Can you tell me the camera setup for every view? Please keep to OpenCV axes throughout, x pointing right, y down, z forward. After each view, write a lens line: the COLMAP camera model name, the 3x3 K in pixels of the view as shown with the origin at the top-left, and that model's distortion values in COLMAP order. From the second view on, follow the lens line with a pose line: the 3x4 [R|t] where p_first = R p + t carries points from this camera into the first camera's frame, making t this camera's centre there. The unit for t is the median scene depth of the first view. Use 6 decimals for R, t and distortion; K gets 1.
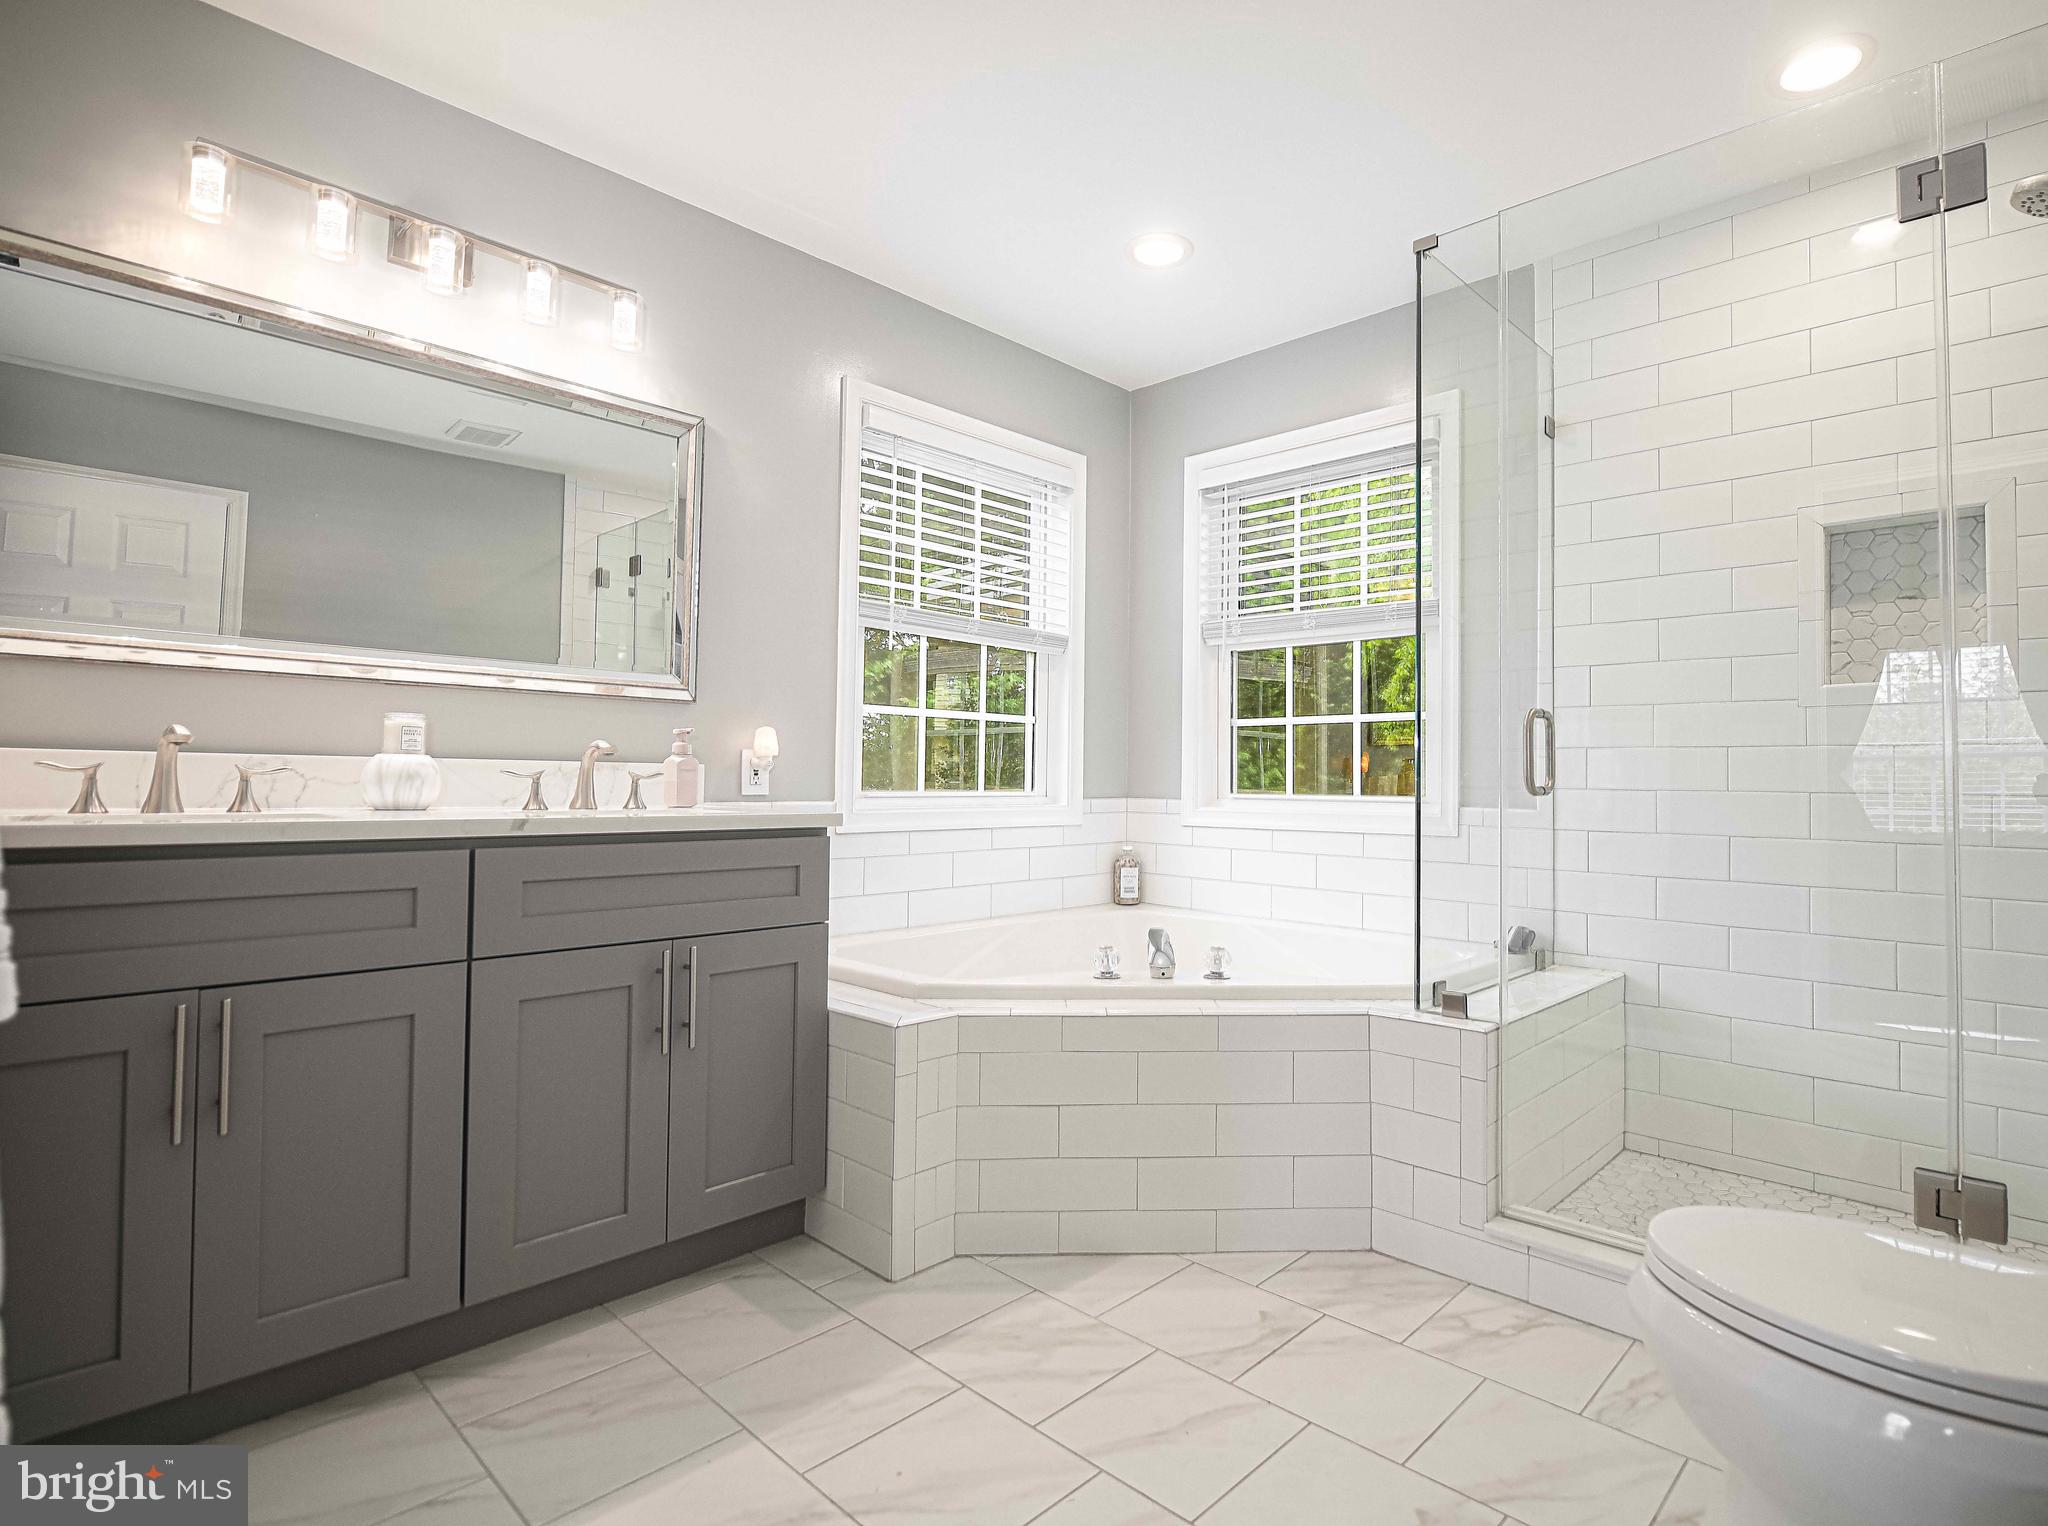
lens RADIAL K [[1042.0, 0, 1021.8], [0, 1042.0, 764.5], [0, 0, 1]] dist [0.003898, -0.000073]
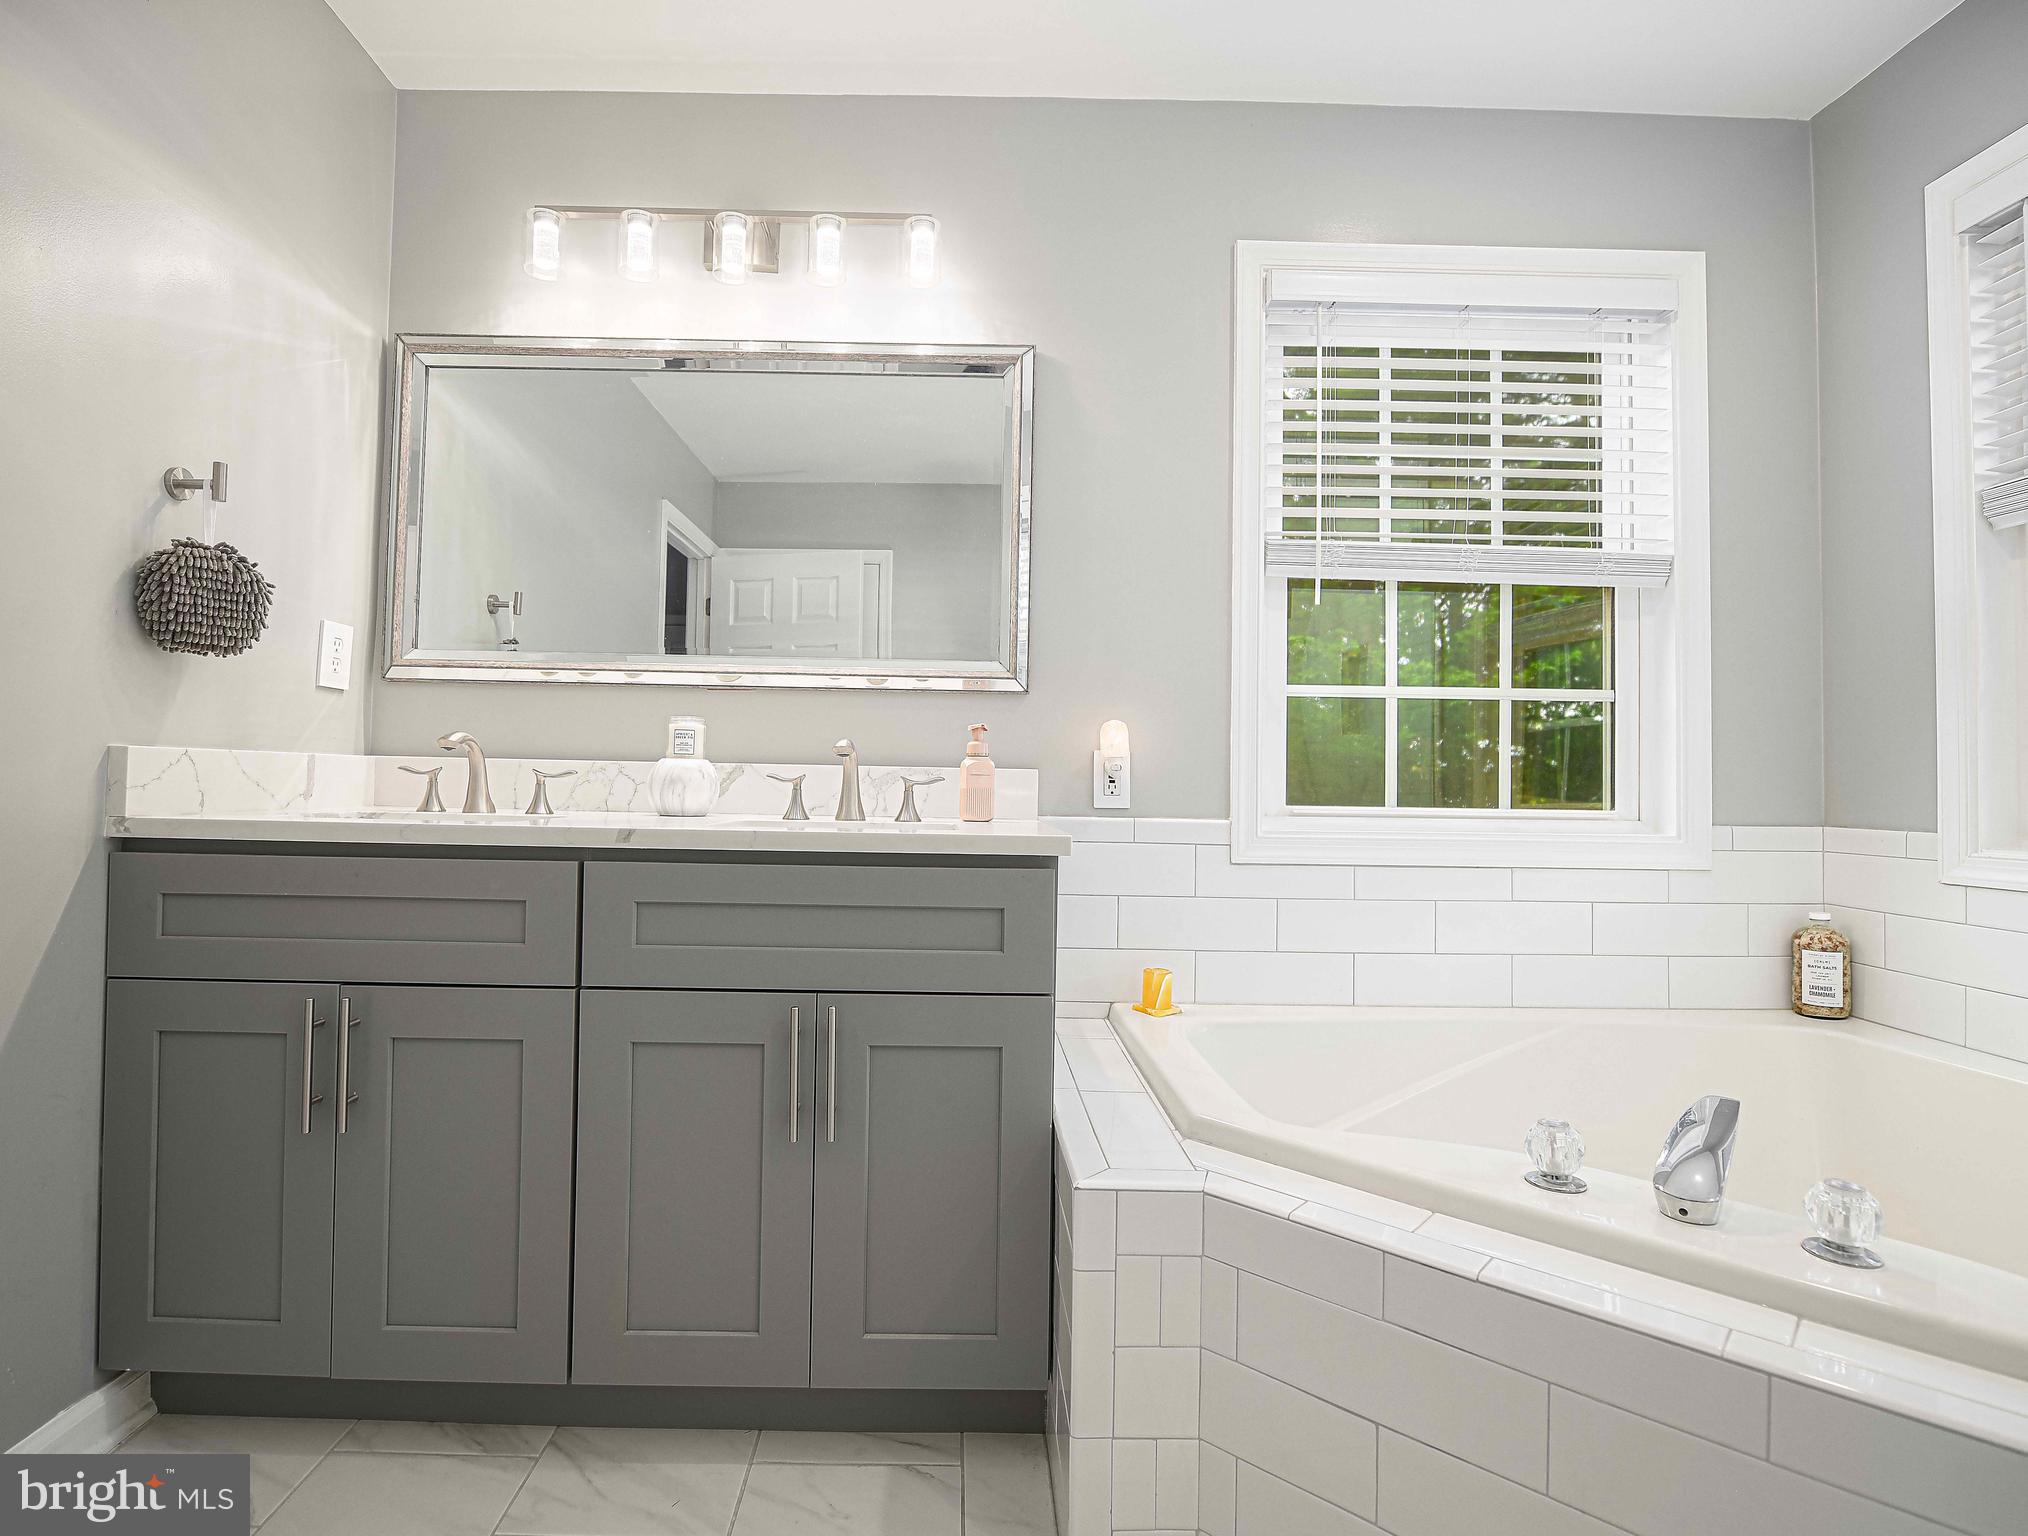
lens RADIAL K [[1002.9, 0, 1017.2], [0, 1002.9, 759.9], [0, 0, 1]] dist [-0.015499, 0.001911]
pose [[0.727189, -0.017019, -0.686226, 0.217900], [0.001939, 0.999740, -0.022740, 0.010618], [0.686434, 0.015206, 0.727033, 0.436704]]
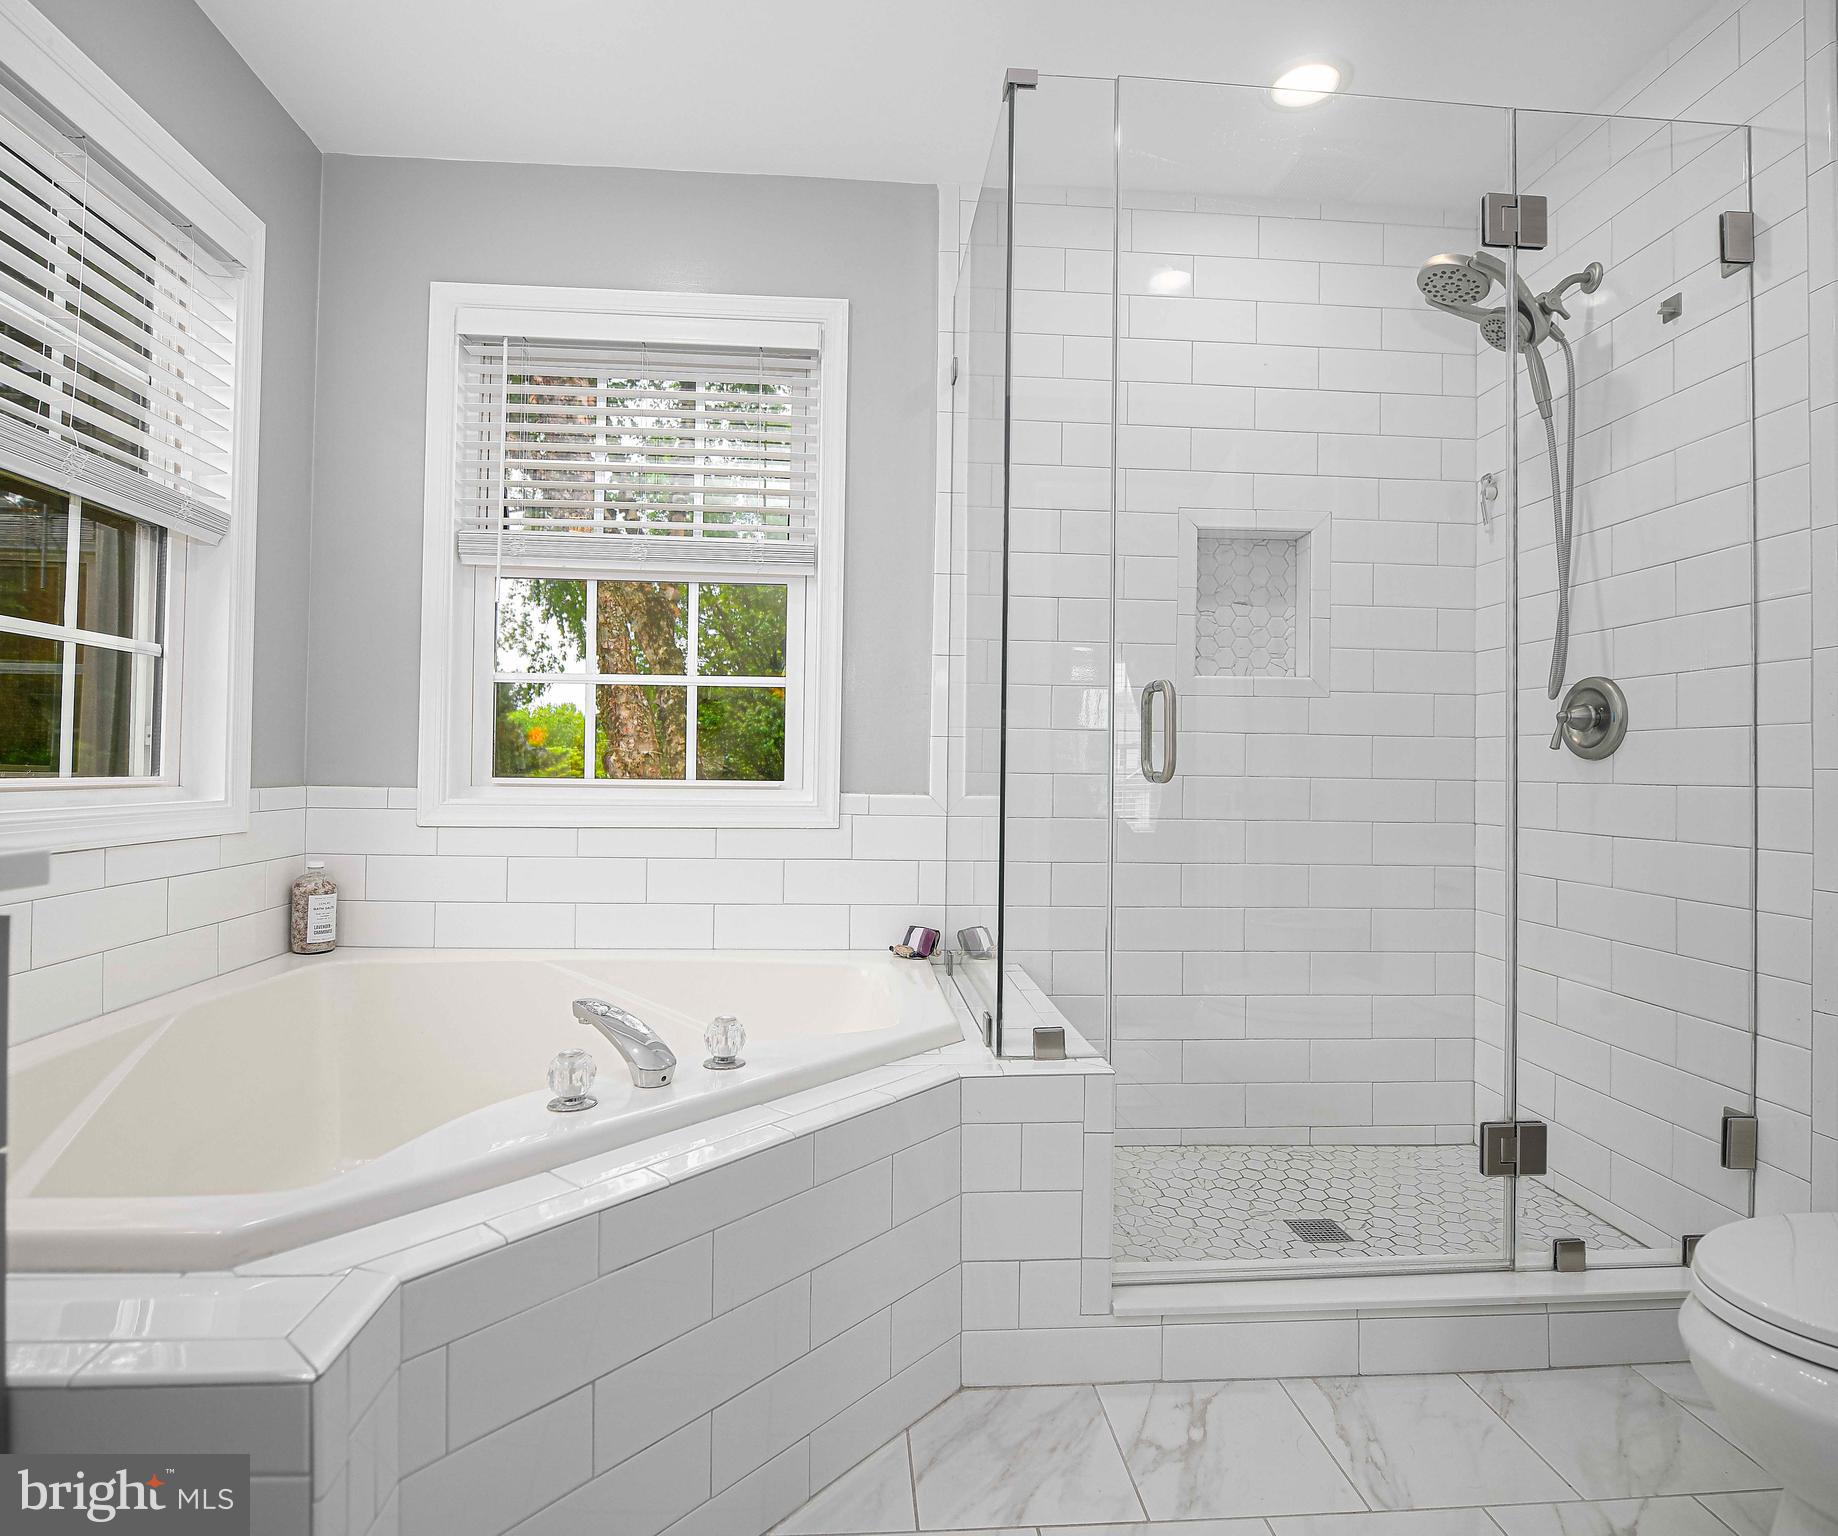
lens RADIAL K [[1032.8, 0, 851.8], [0, 1032.8, 763.5], [0, 0, 1]] dist [-0.007261, 0.002754]
pose [[0.646676, 0.004007, 0.762754, -0.233458], [-0.021092, 0.999698, 0.012631, 0.005897], [-0.762473, -0.024256, 0.646565, 0.484321]]
